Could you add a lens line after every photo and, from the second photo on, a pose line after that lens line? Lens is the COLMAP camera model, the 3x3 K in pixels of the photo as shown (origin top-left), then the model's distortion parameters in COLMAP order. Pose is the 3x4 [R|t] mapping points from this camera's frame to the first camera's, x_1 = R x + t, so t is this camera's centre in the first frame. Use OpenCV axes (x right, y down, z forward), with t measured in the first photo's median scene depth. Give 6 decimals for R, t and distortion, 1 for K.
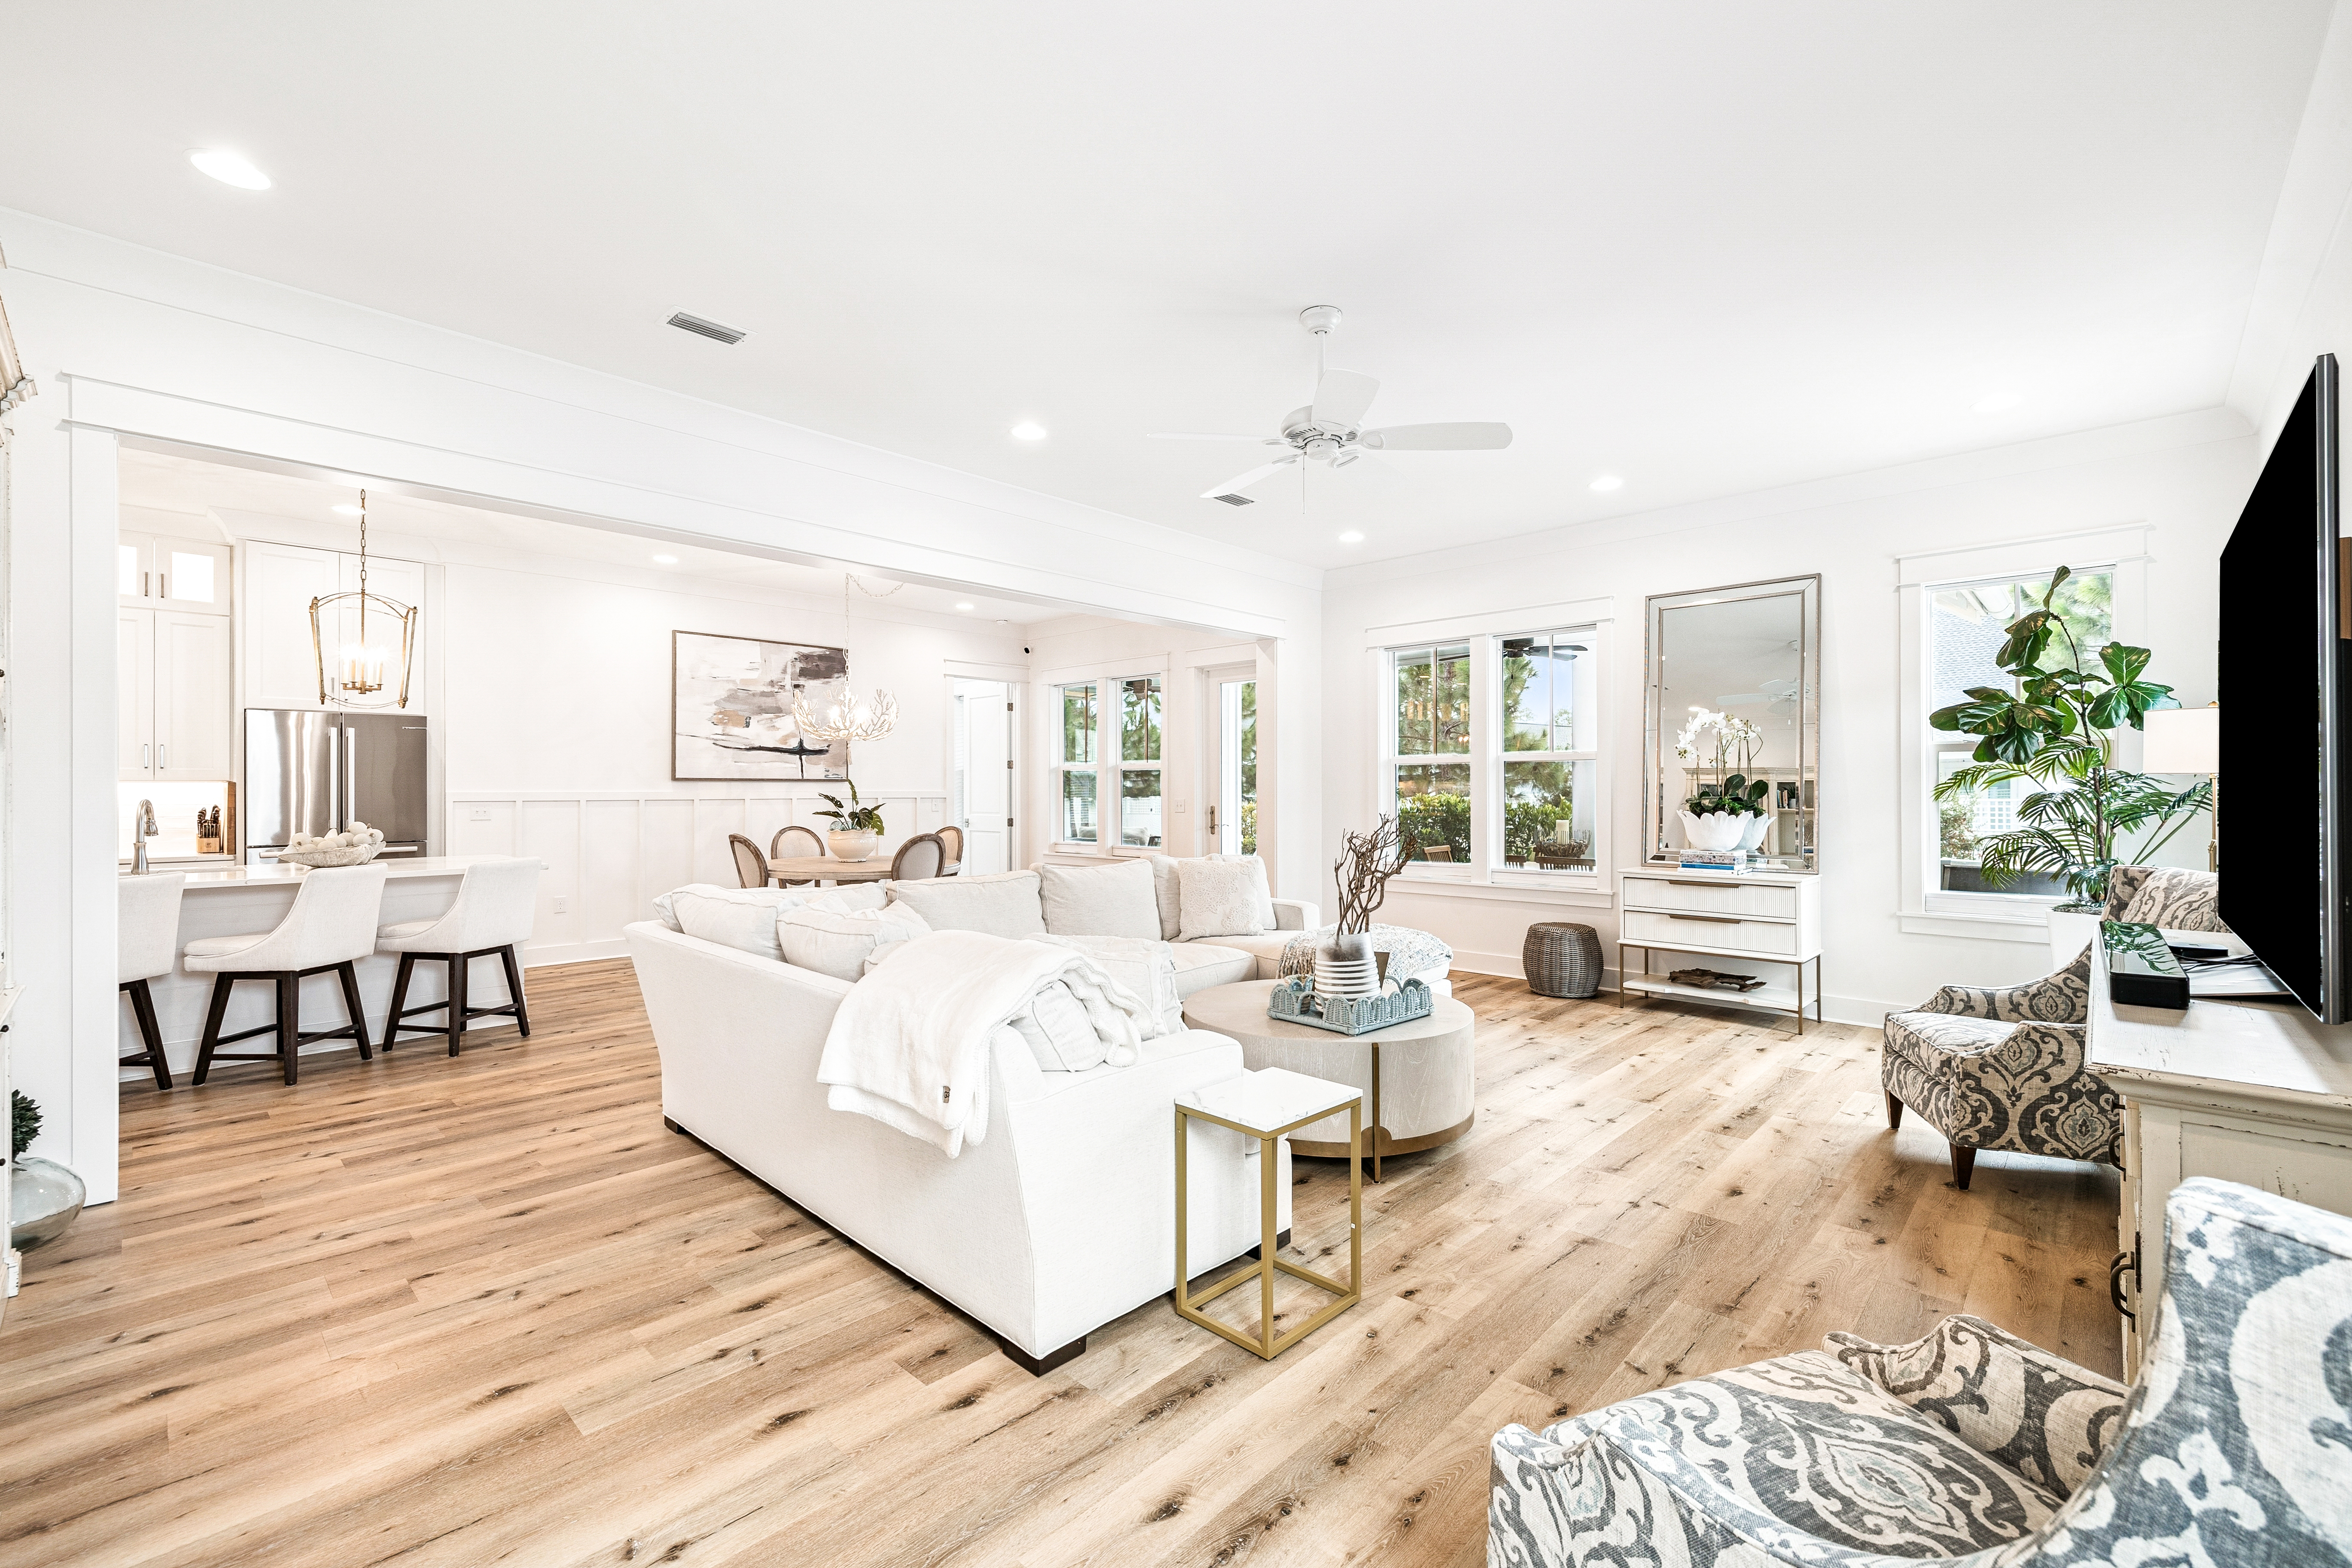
lens RADIAL K [[995.7, 0, 1178.0], [0, 995.7, 783.9], [0, 0, 1]] dist [0.003941, -0.001339]
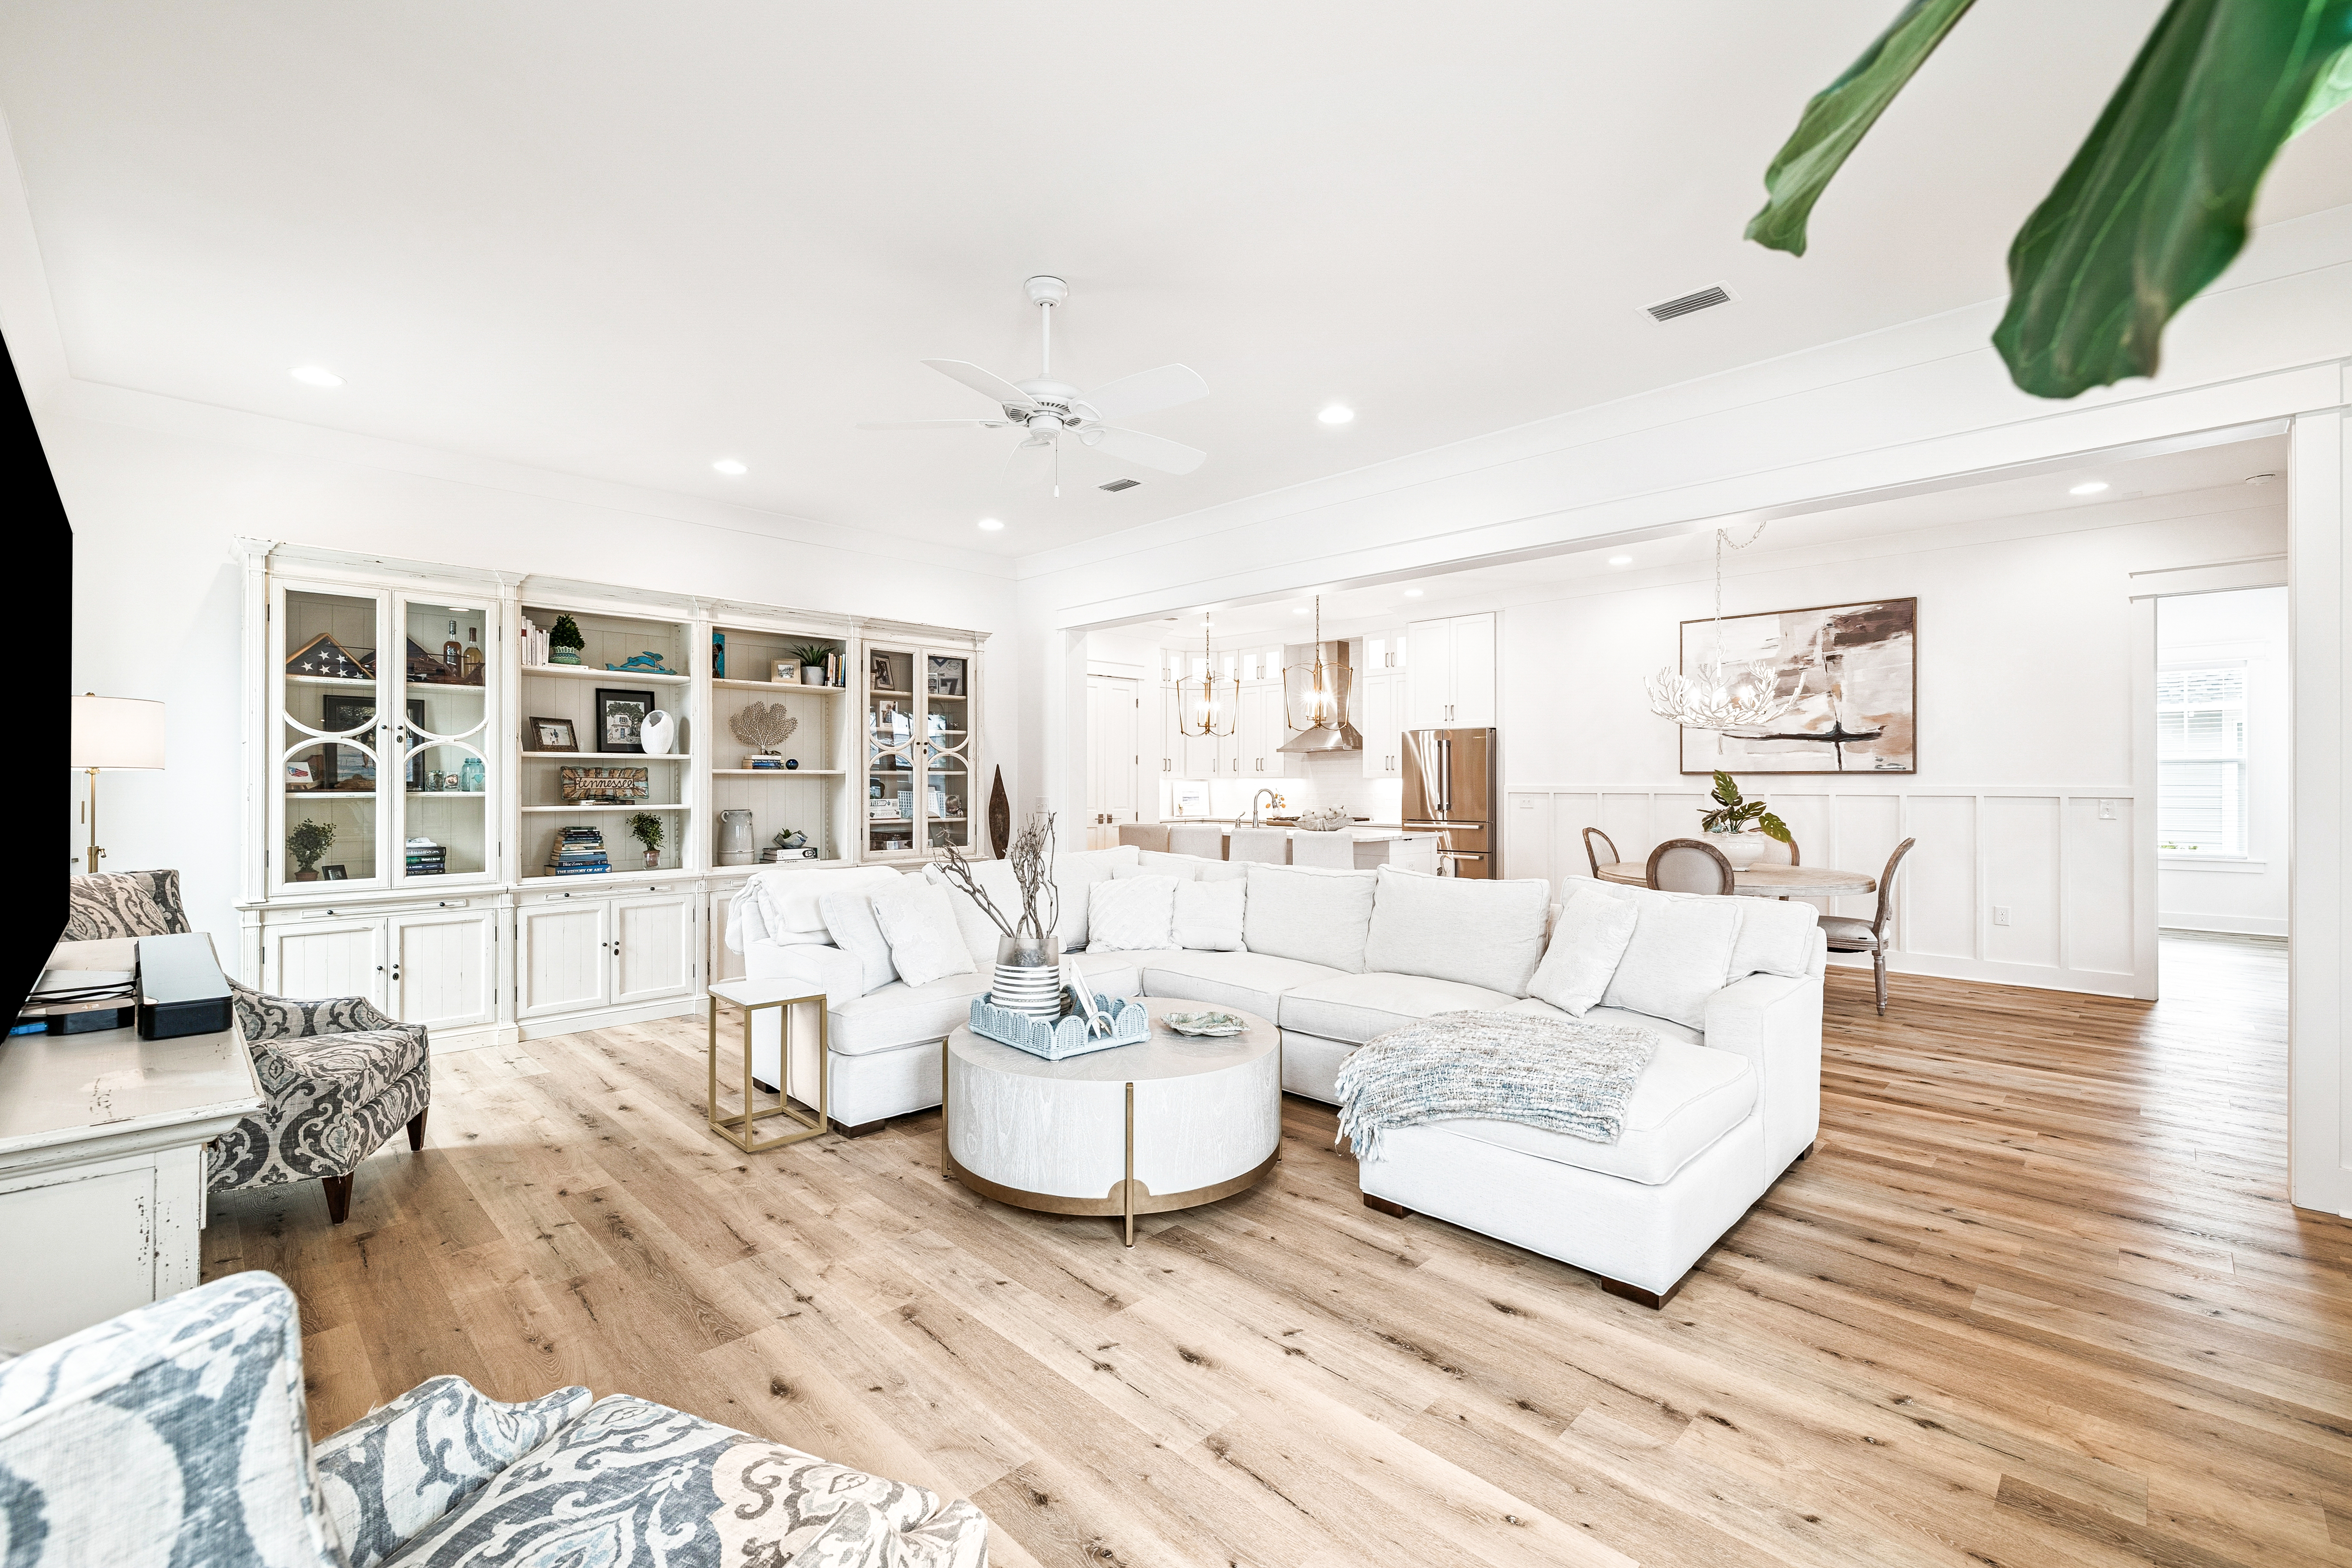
lens RADIAL K [[995.7, 0, 1169.4], [0, 995.7, 784.0], [0, 0, 1]] dist [0.003941, -0.001339]
pose [[-0.029726, 0.003684, -0.999551, 0.545598], [0.004466, 0.999984, 0.003553, 0.000502], [0.999548, -0.004358, -0.029742, 0.573622]]
